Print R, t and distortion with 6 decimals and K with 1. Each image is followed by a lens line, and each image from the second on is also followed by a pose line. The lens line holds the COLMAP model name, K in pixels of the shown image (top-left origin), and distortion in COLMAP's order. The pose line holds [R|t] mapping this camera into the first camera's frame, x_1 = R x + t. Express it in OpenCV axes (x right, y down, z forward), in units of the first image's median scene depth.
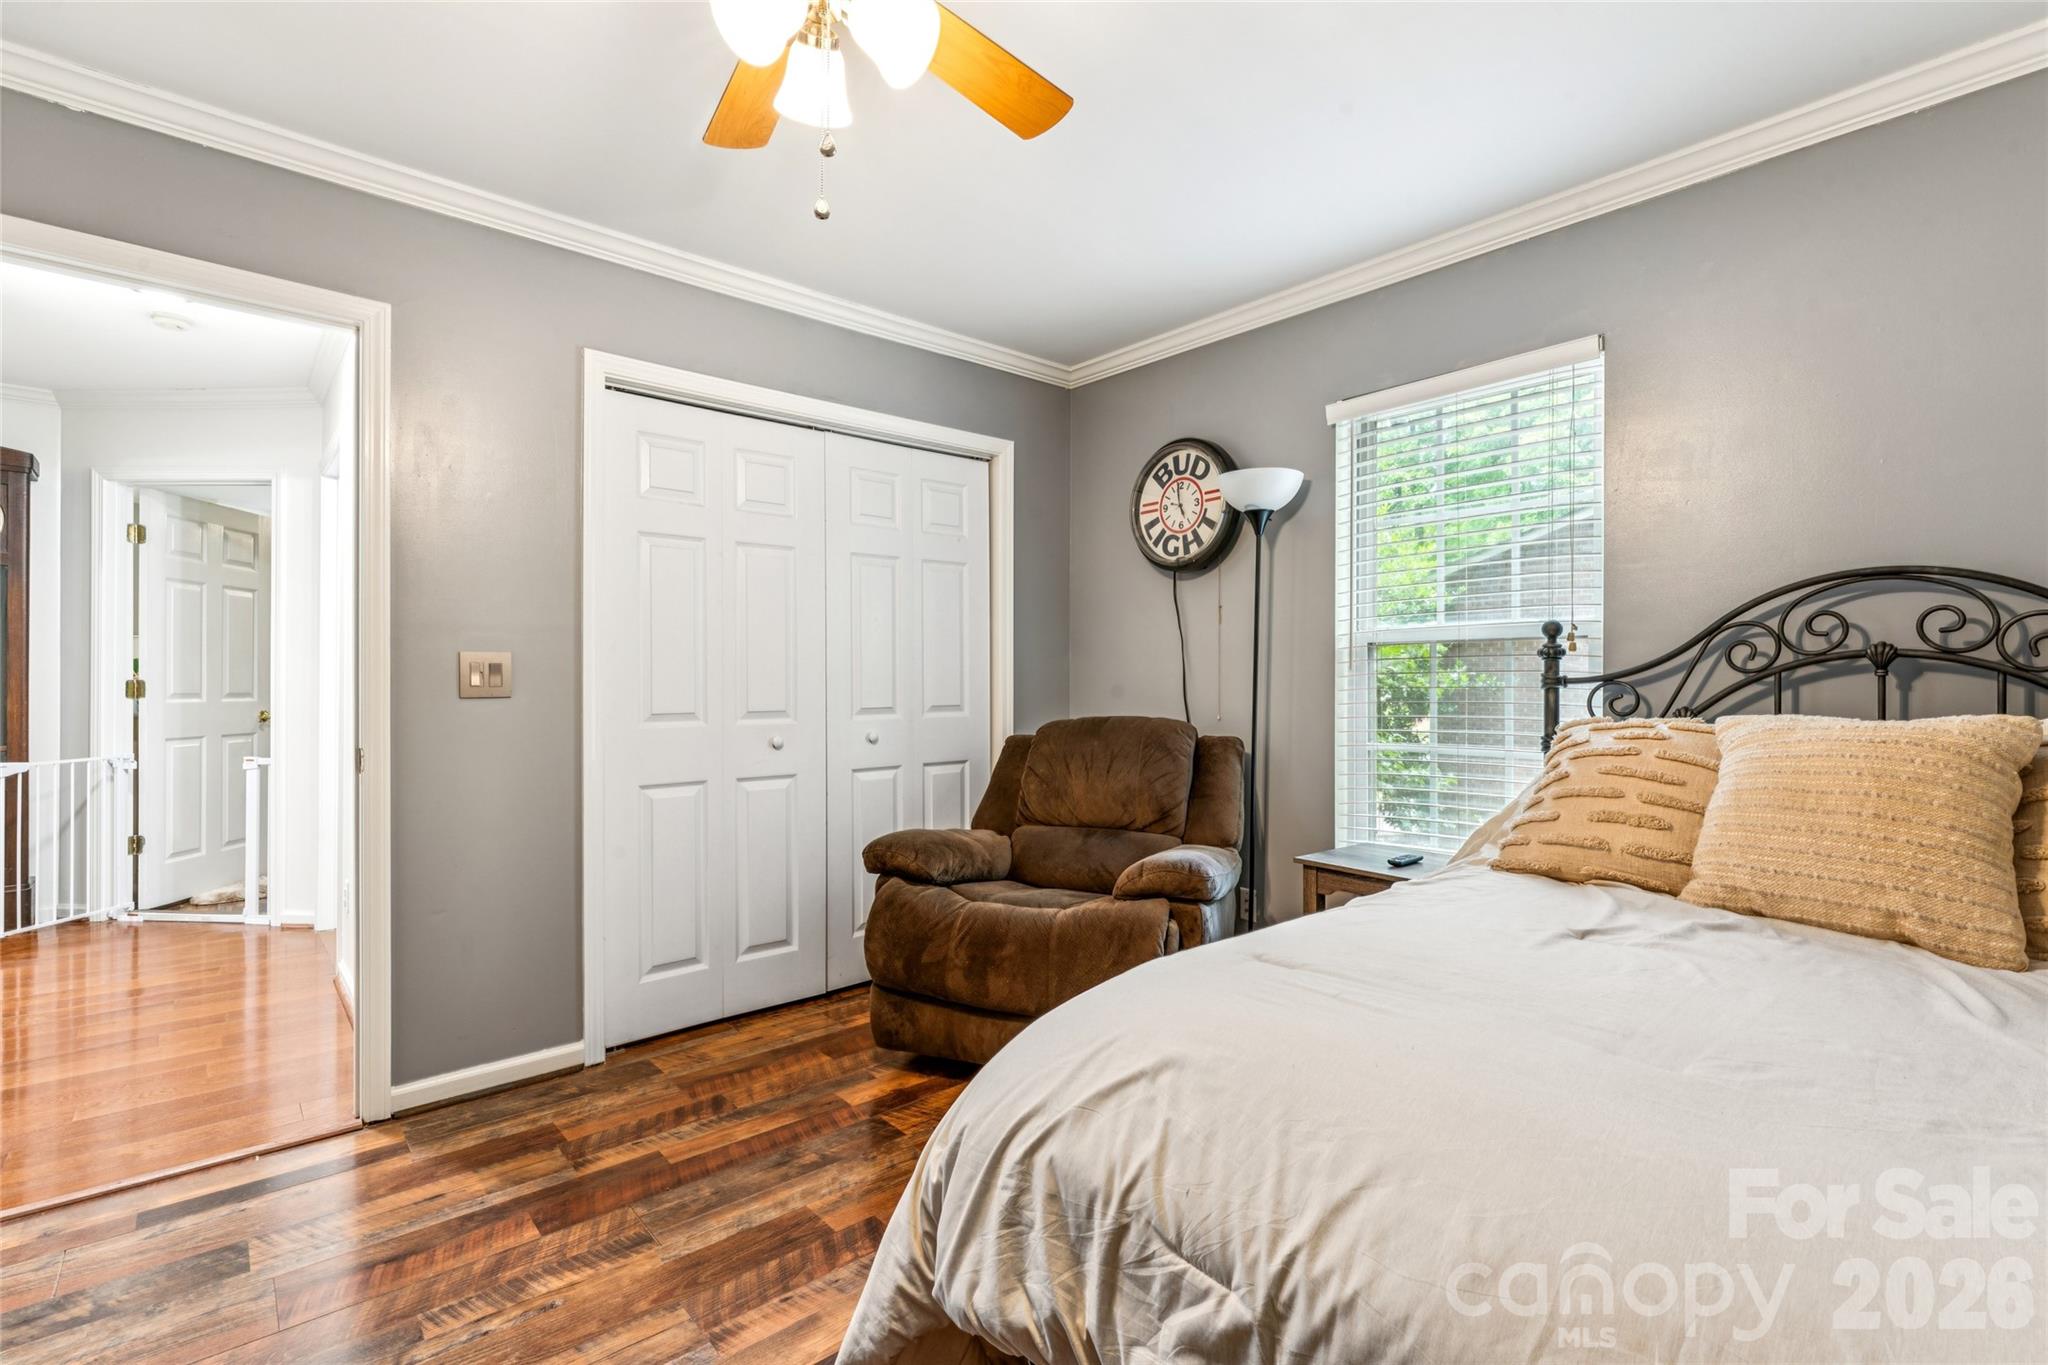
lens RADIAL K [[945.8, 0, 1024.0], [0, 945.8, 682.5], [0, 0, 1]] dist [0.000039, 0.000072]
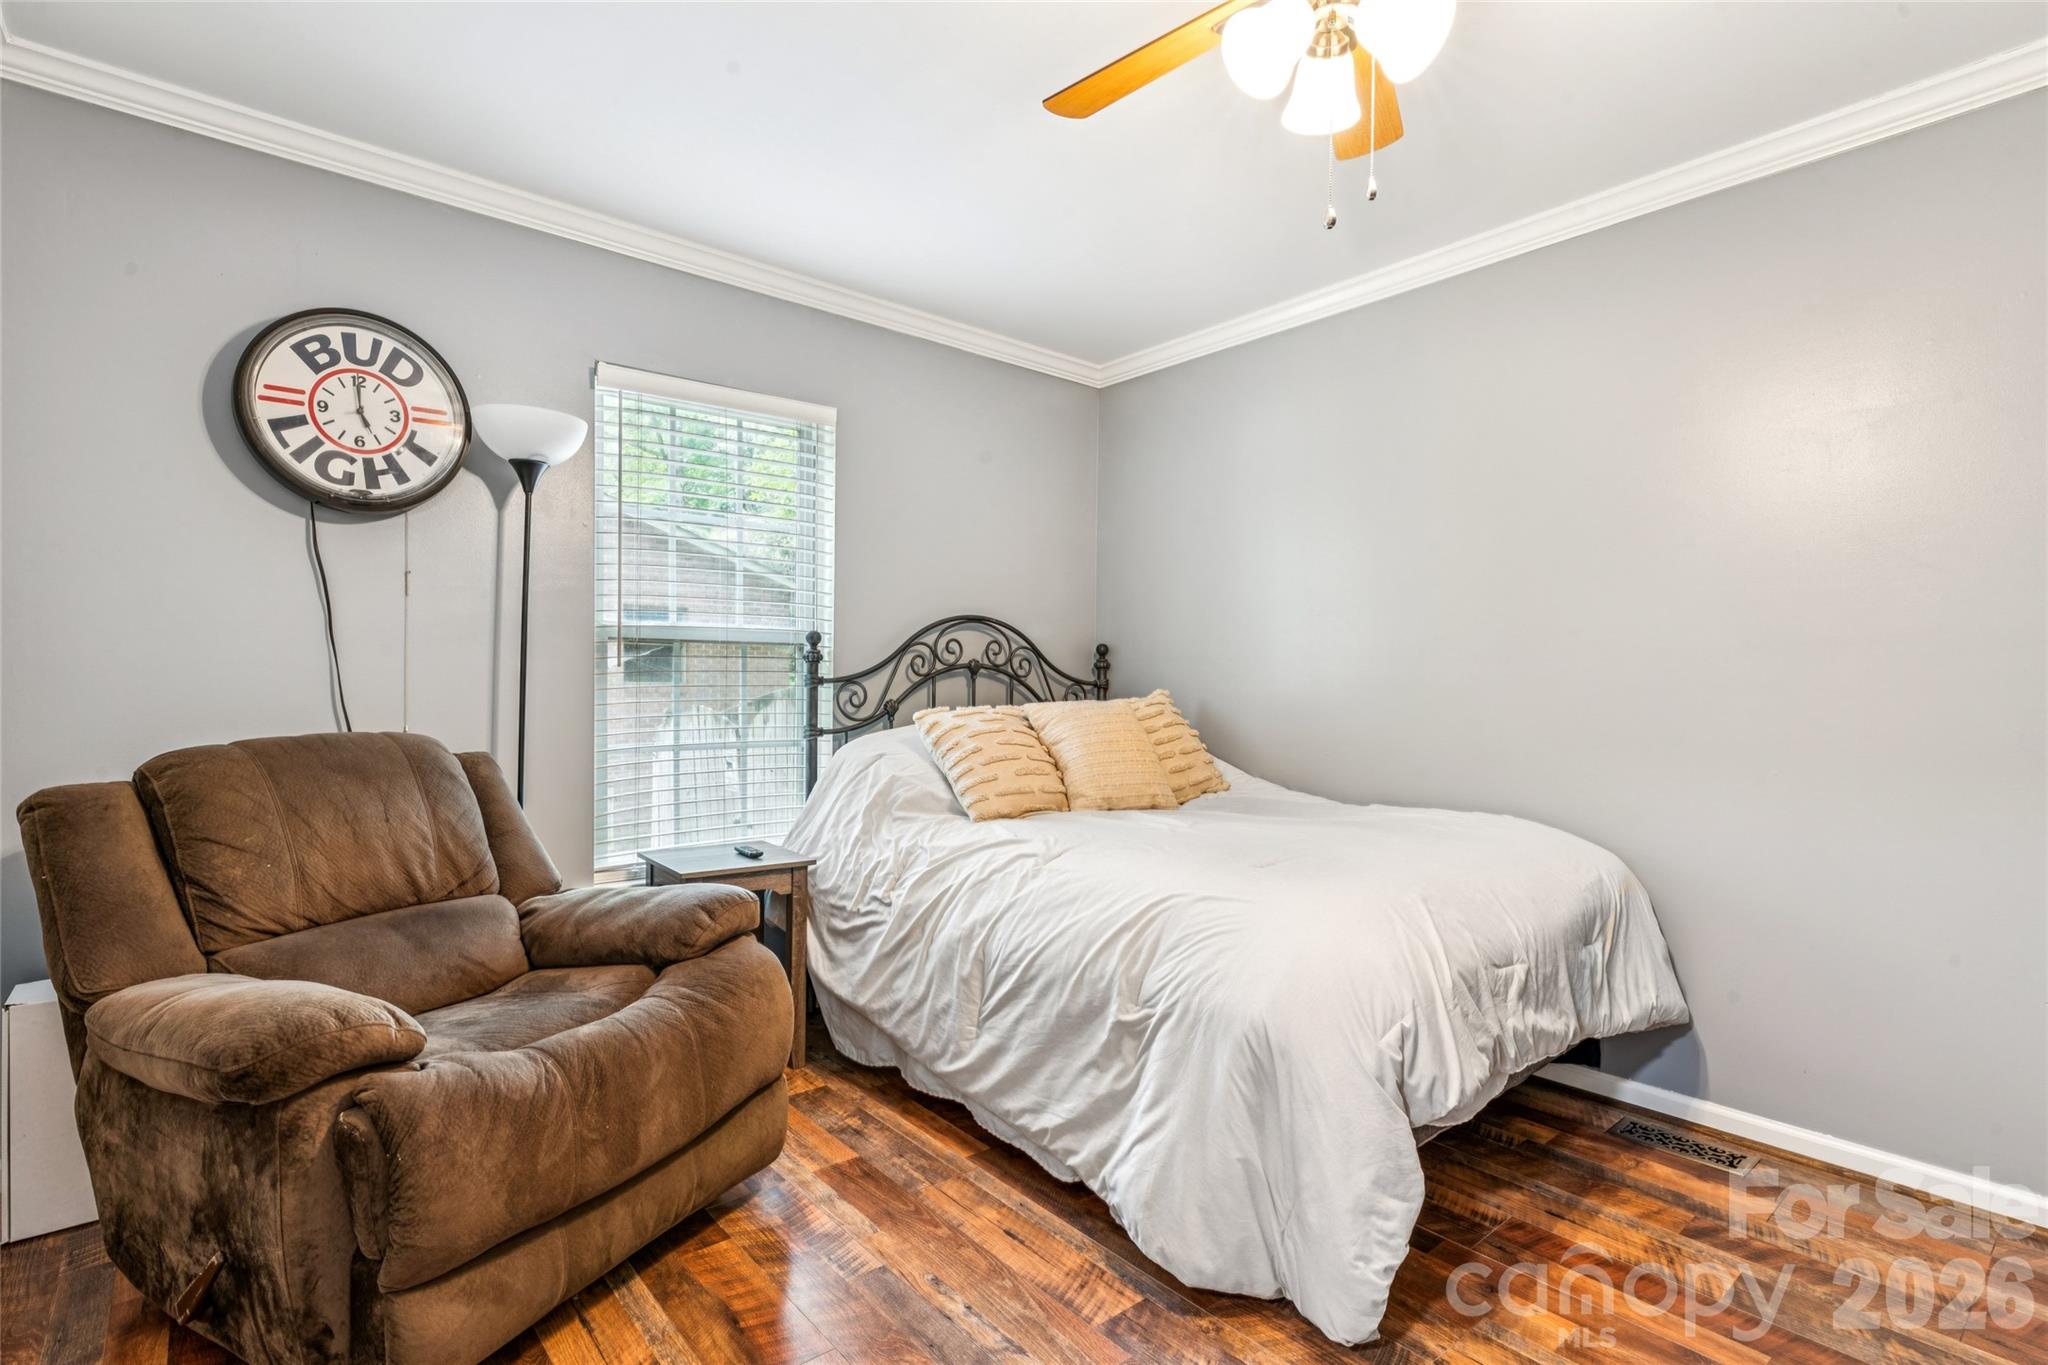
lens RADIAL K [[952.8, 0, 1024.0], [0, 952.8, 682.5], [0, 0, 1]] dist [0.000283, 0.000077]
pose [[0.036750, 0.008797, 0.999286, -0.487848], [0.001591, 0.999959, -0.008862, 0.008798], [-0.999323, 0.001916, 0.036734, 0.520221]]
